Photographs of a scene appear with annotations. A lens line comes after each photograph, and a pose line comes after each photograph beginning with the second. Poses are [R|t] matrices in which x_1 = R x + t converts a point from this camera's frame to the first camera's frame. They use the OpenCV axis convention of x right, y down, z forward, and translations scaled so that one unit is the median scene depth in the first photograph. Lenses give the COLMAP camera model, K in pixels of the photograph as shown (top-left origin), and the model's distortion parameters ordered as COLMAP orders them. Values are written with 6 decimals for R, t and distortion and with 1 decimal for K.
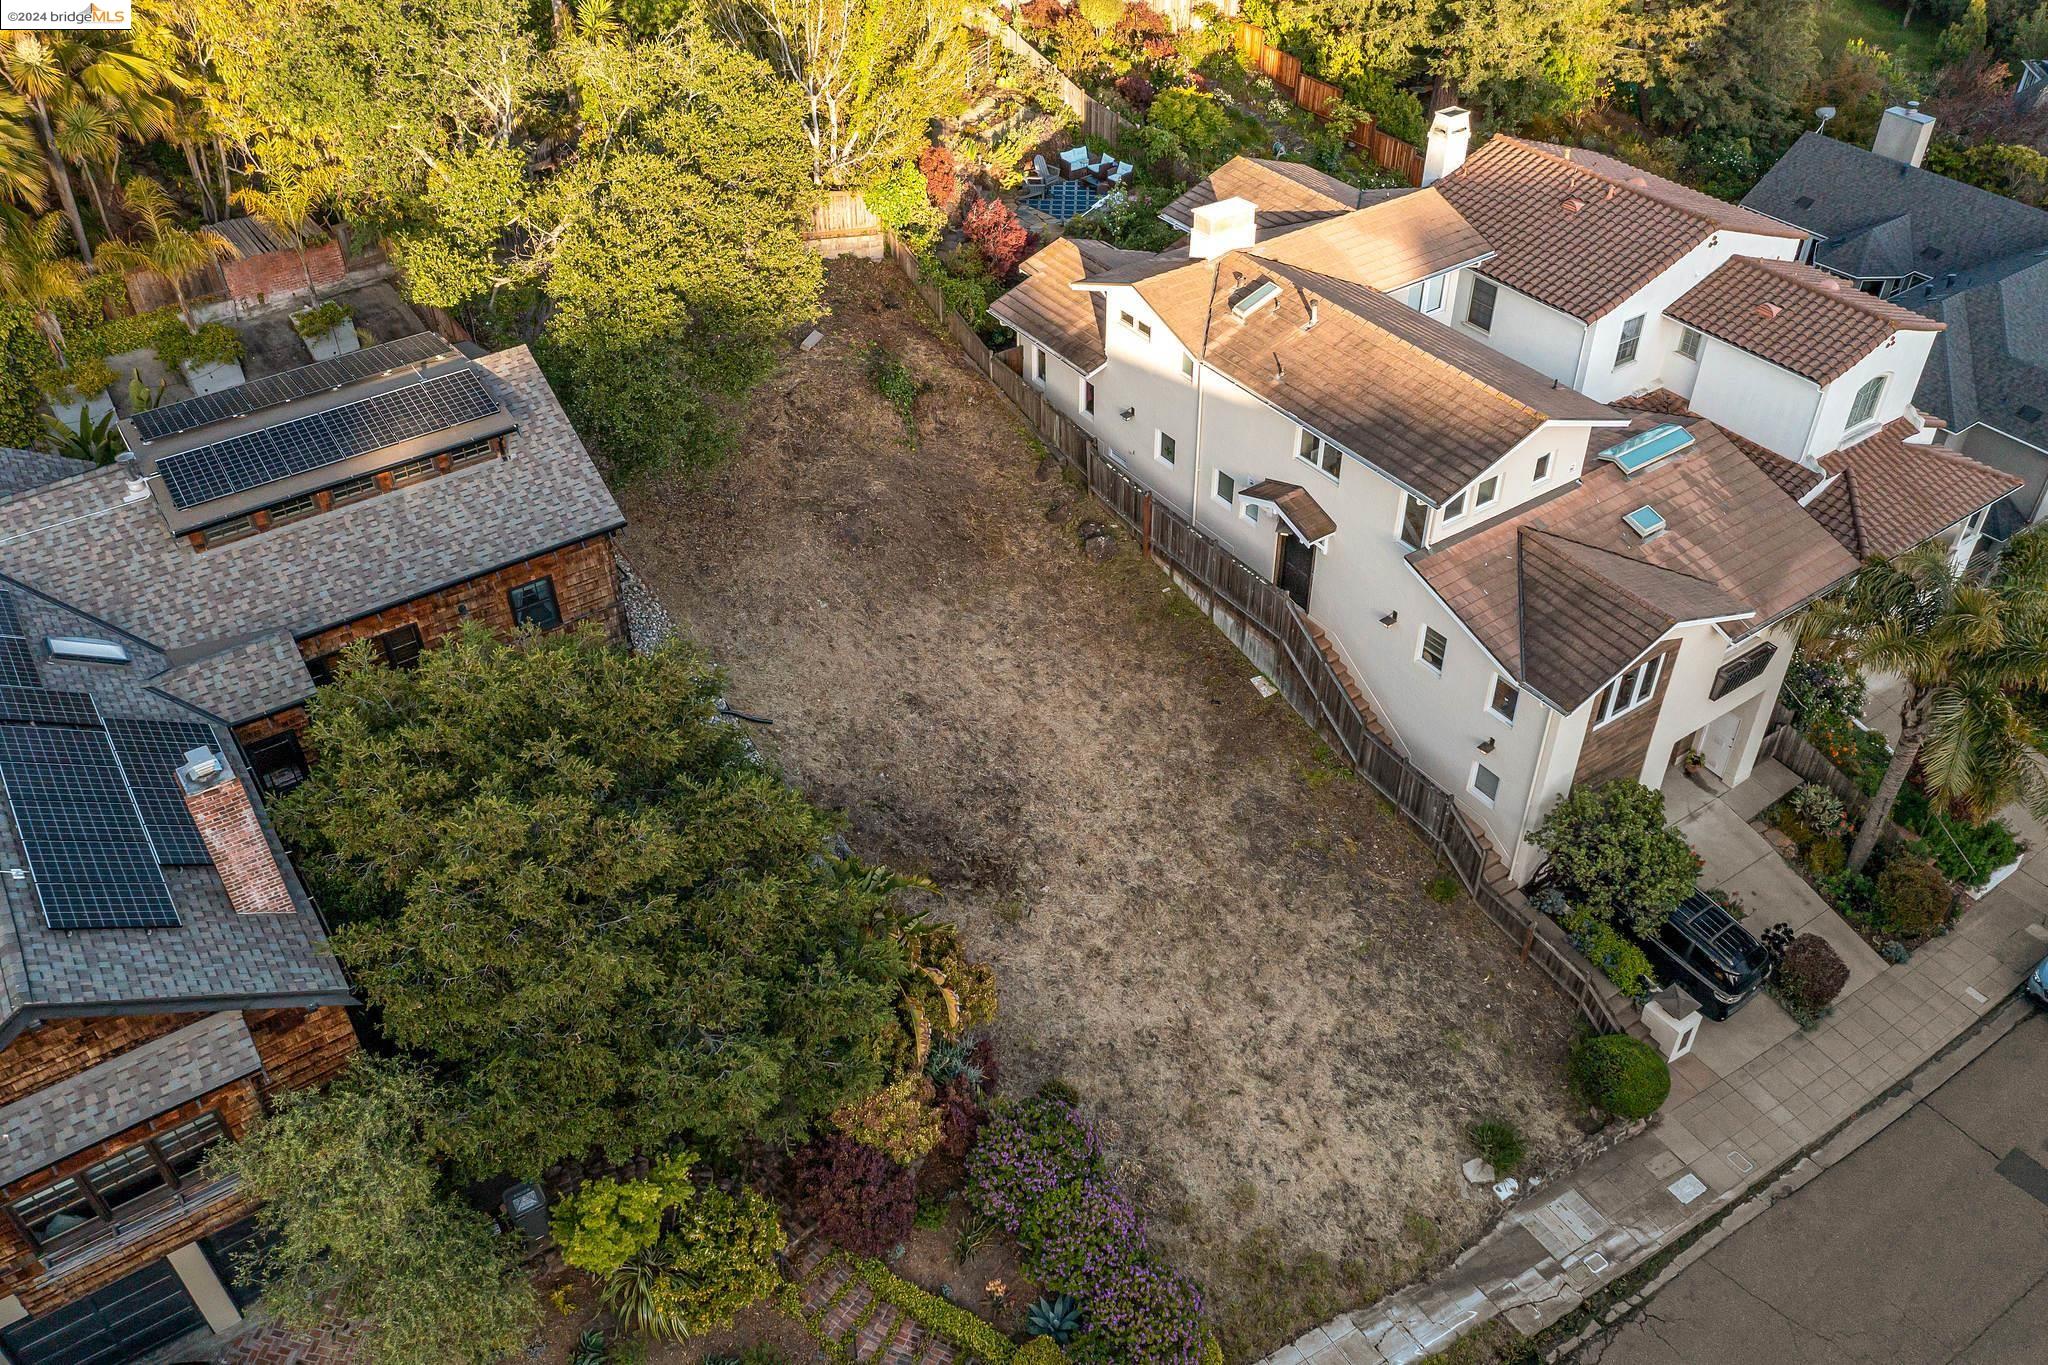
lens RADIAL K [[1639.3, 0, 1021.3], [0, 1639.3, 679.1], [0, 0, 1]] dist [-0.016542, -0.004292]
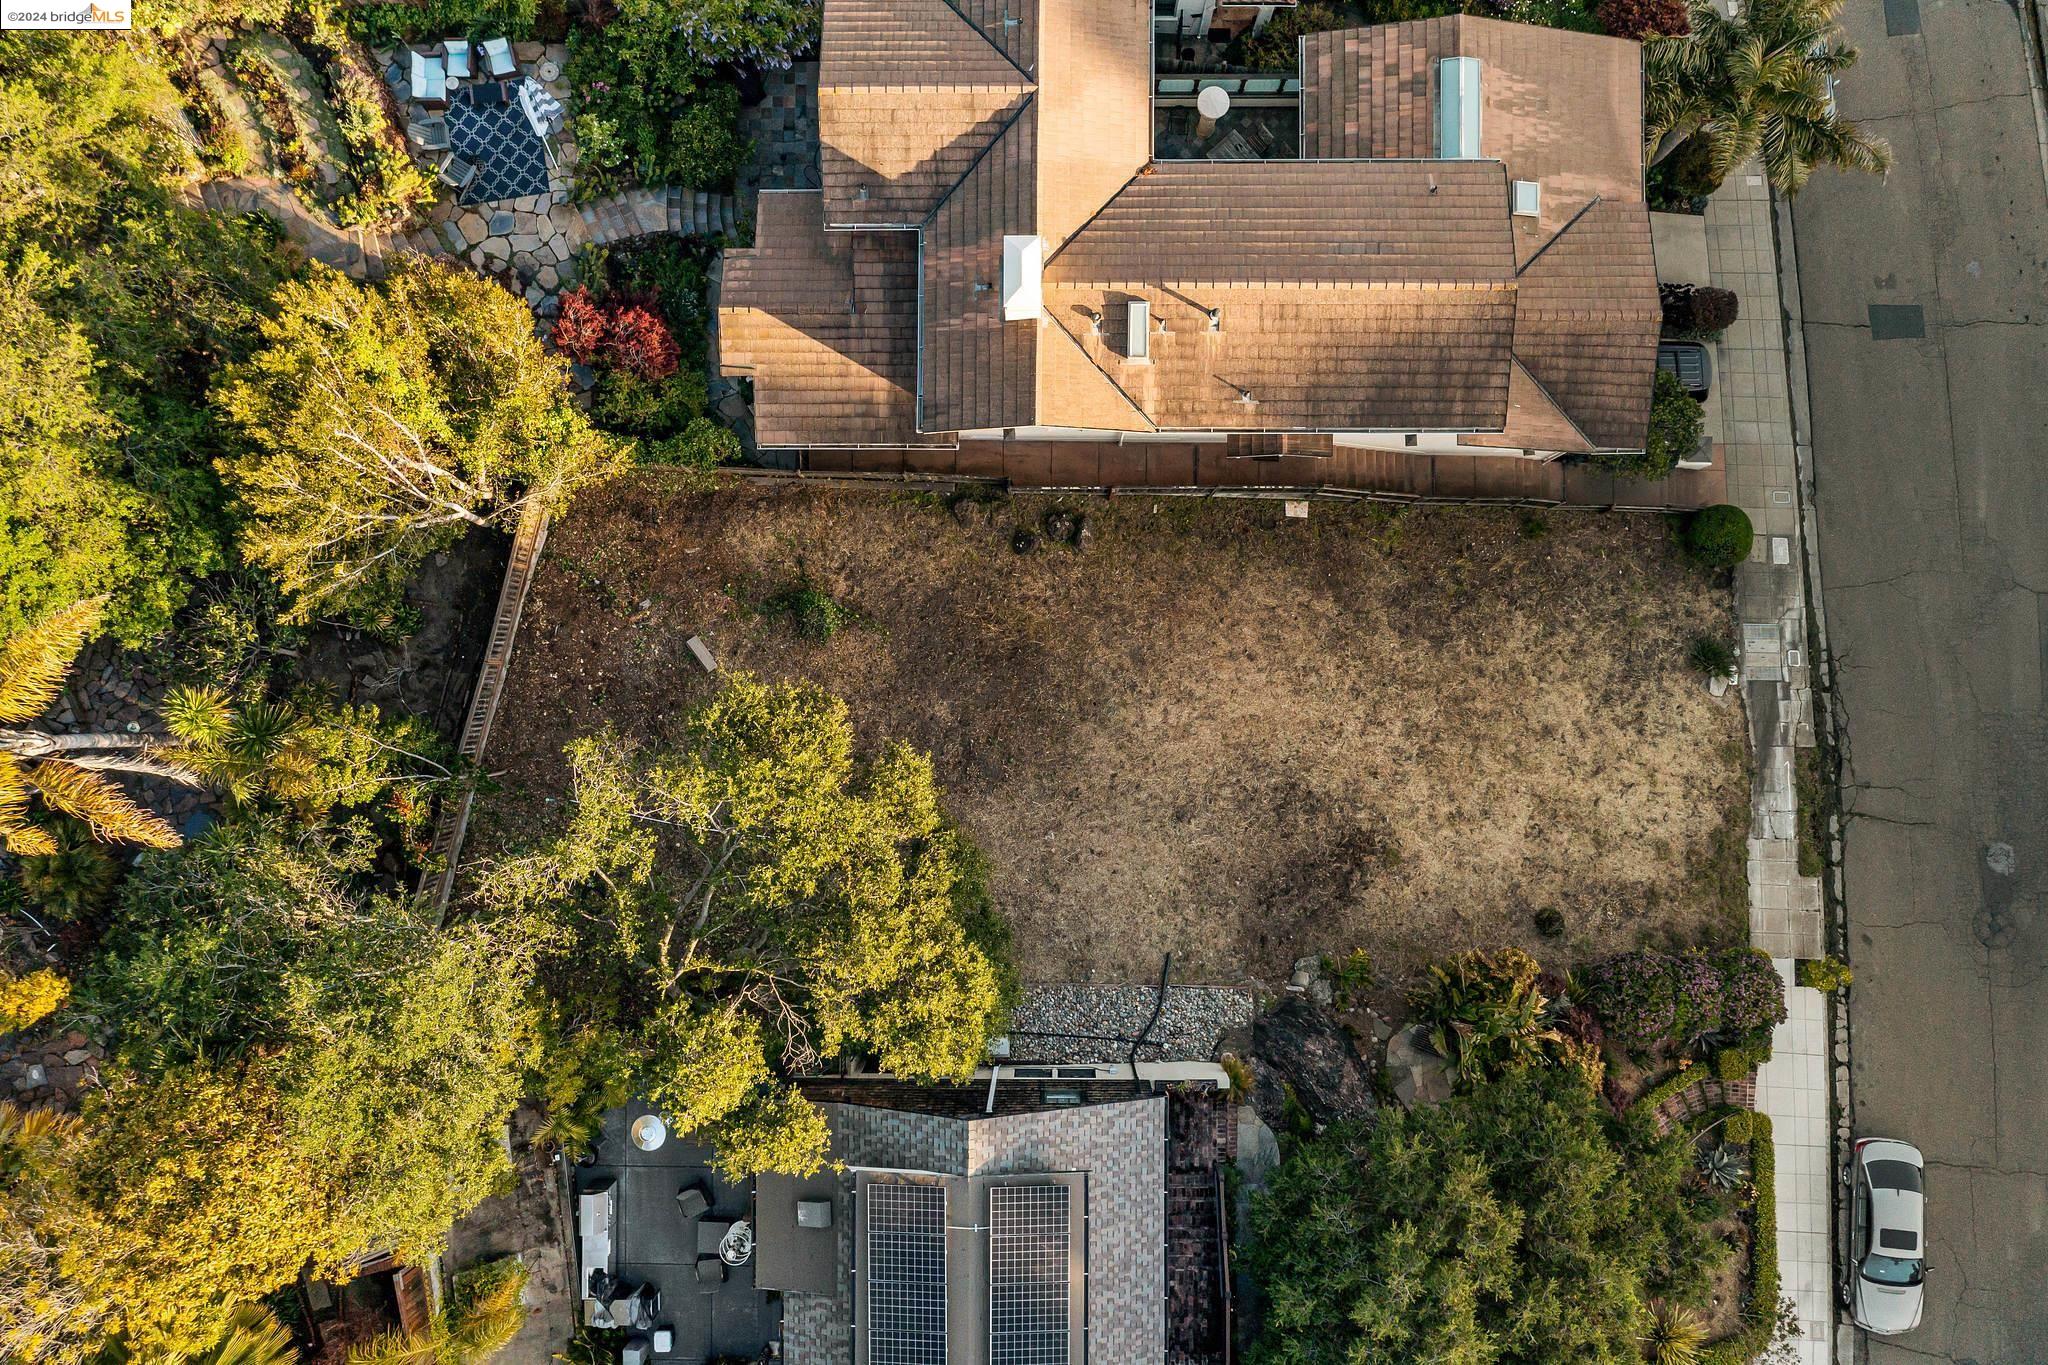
lens RADIAL K [[1639.3, 0, 1019.4], [0, 1639.3, 672.1], [0, 0, 1]] dist [-0.016542, -0.004292]
pose [[0.566380, -0.823869, 0.021278, -0.082505], [0.526144, 0.381335, 0.760103, -1.070461], [-0.634339, -0.419312, 0.649455, 0.453558]]
